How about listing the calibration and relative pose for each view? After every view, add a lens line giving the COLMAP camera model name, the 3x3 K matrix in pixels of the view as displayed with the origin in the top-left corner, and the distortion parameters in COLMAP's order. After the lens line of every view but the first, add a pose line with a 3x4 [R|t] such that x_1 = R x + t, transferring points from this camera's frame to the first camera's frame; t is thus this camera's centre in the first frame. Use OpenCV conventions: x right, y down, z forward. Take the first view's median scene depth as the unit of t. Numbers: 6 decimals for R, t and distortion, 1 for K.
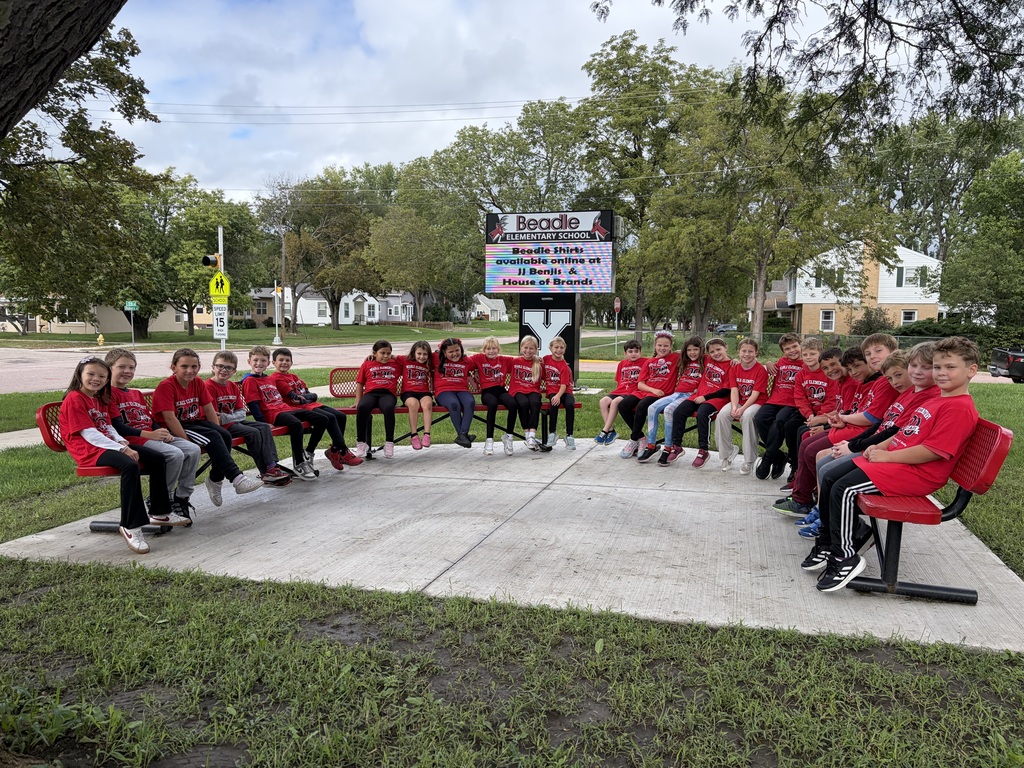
lens RADIAL K [[785.9, 0, 512.0], [0, 785.9, 384.0], [0, 0, 1]] dist [0.044678, -0.005544]
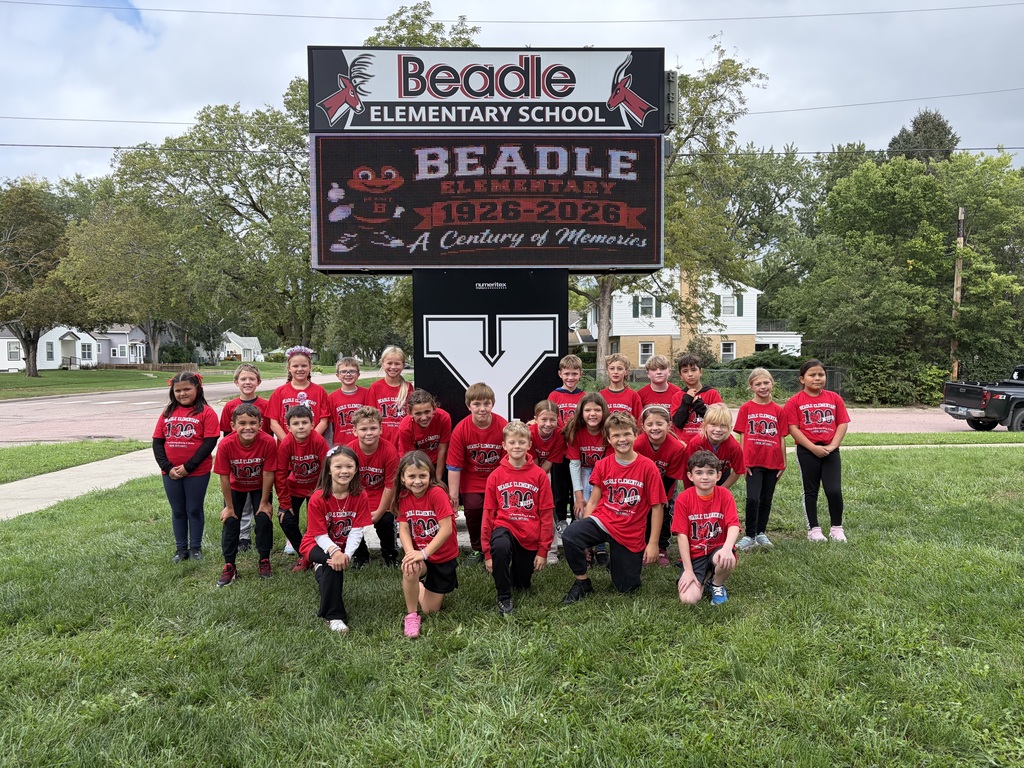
lens RADIAL K [[785.9, 0, 512.0], [0, 785.9, 384.0], [0, 0, 1]] dist [0.044678, -0.005544]
pose [[0.953803, -0.026805, 0.299233, -0.011216], [0.041561, 0.998208, -0.043059, -0.009091], [-0.297543, 0.053507, 0.953208, 0.127964]]
